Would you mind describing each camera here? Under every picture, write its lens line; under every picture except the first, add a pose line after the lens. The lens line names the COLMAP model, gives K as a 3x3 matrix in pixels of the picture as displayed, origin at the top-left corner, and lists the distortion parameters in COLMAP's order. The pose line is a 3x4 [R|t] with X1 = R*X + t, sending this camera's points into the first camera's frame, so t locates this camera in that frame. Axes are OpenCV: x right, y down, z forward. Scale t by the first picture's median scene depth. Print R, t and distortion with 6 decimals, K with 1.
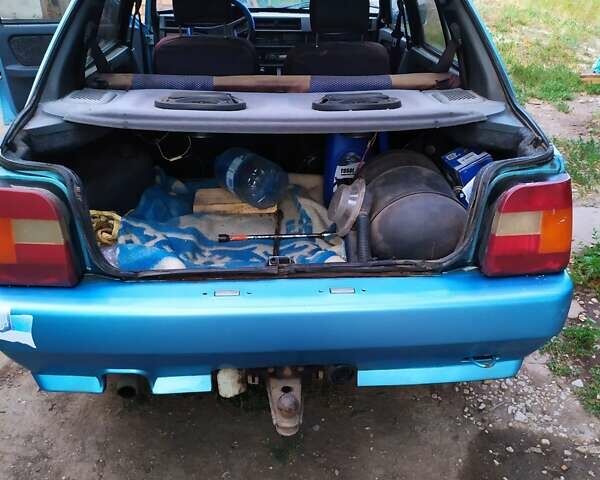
lens RADIAL K [[596.6, 0, 300.0], [0, 596.6, 240.0], [0, 0, 1]] dist [0.060727, -0.020542]
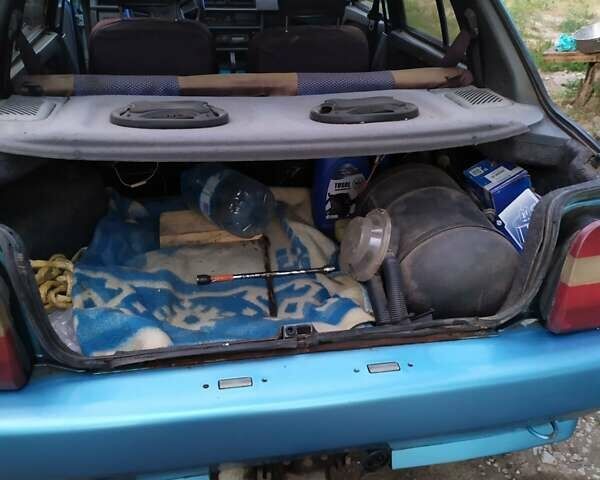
lens RADIAL K [[596.6, 0, 300.0], [0, 596.6, 240.0], [0, 0, 1]] dist [0.060727, -0.020542]
pose [[0.992923, -0.046327, 0.109351, -0.088491], [0.041288, 0.997998, 0.047899, -0.094782], [-0.111351, -0.043045, 0.992848, 0.191747]]
